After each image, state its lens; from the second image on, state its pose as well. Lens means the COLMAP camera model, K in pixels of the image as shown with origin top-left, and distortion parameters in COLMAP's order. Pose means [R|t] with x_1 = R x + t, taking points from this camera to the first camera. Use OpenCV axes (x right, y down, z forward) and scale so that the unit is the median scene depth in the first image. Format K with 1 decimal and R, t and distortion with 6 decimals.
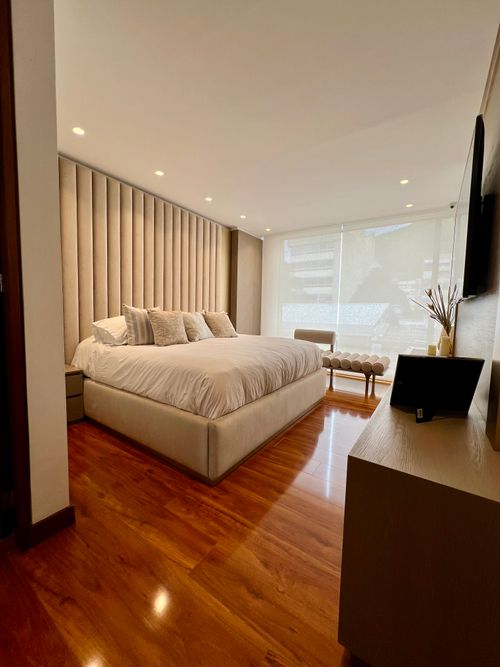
lens RADIAL K [[270.0, 0, 250.0], [0, 270.0, 333.5], [0, 0, 1]] dist [-0.000966, -0.000027]
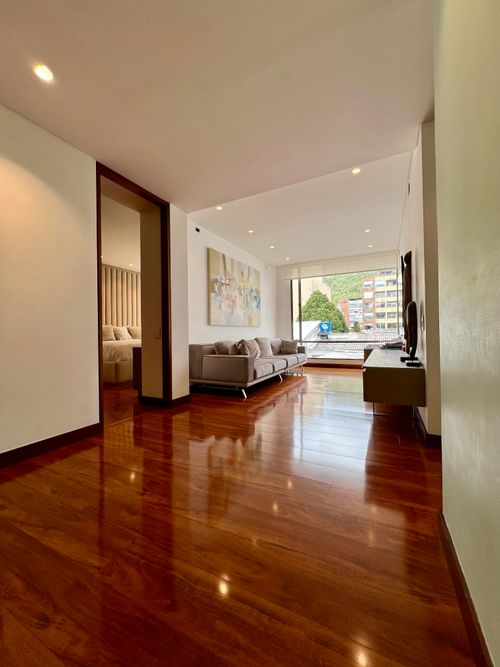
lens RADIAL K [[270.0, 0, 250.0], [0, 270.0, 333.5], [0, 0, 1]] dist [-0.000966, -0.000027]
pose [[0.990629, -0.043534, 0.129453, 0.453664], [0.054096, 0.995388, -0.079229, 0.173521], [-0.125407, 0.085489, 0.988415, -1.009523]]
